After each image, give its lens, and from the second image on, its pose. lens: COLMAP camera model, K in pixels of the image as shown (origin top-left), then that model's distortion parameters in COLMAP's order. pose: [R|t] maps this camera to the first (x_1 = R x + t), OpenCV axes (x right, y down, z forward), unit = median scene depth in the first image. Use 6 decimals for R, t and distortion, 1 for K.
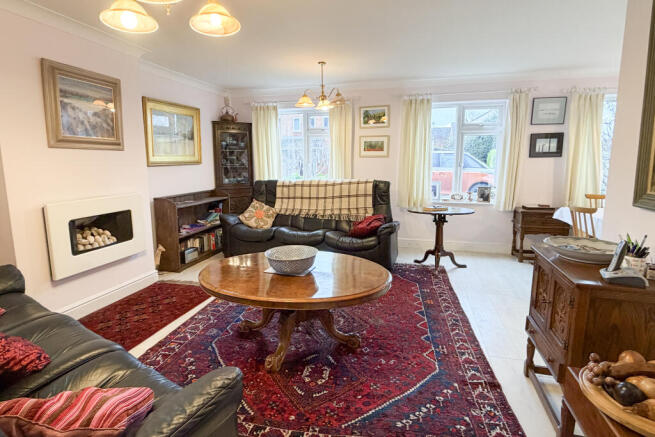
lens RADIAL K [[347.5, 0, 328.5], [0, 347.5, 203.8], [0, 0, 1]] dist [-0.001119, 0.000065]
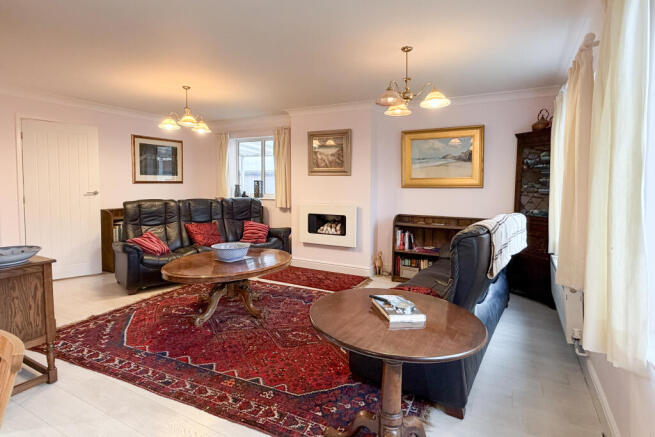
lens RADIAL K [[347.5, 0, 328.5], [0, 347.5, 203.8], [0, 0, 1]] dist [-0.001119, 0.000065]
pose [[-0.237968, 0.061716, -0.969310, 1.161883], [-0.128650, 0.987183, 0.094438, -0.216514], [0.962715, 0.147175, -0.226978, 1.674633]]
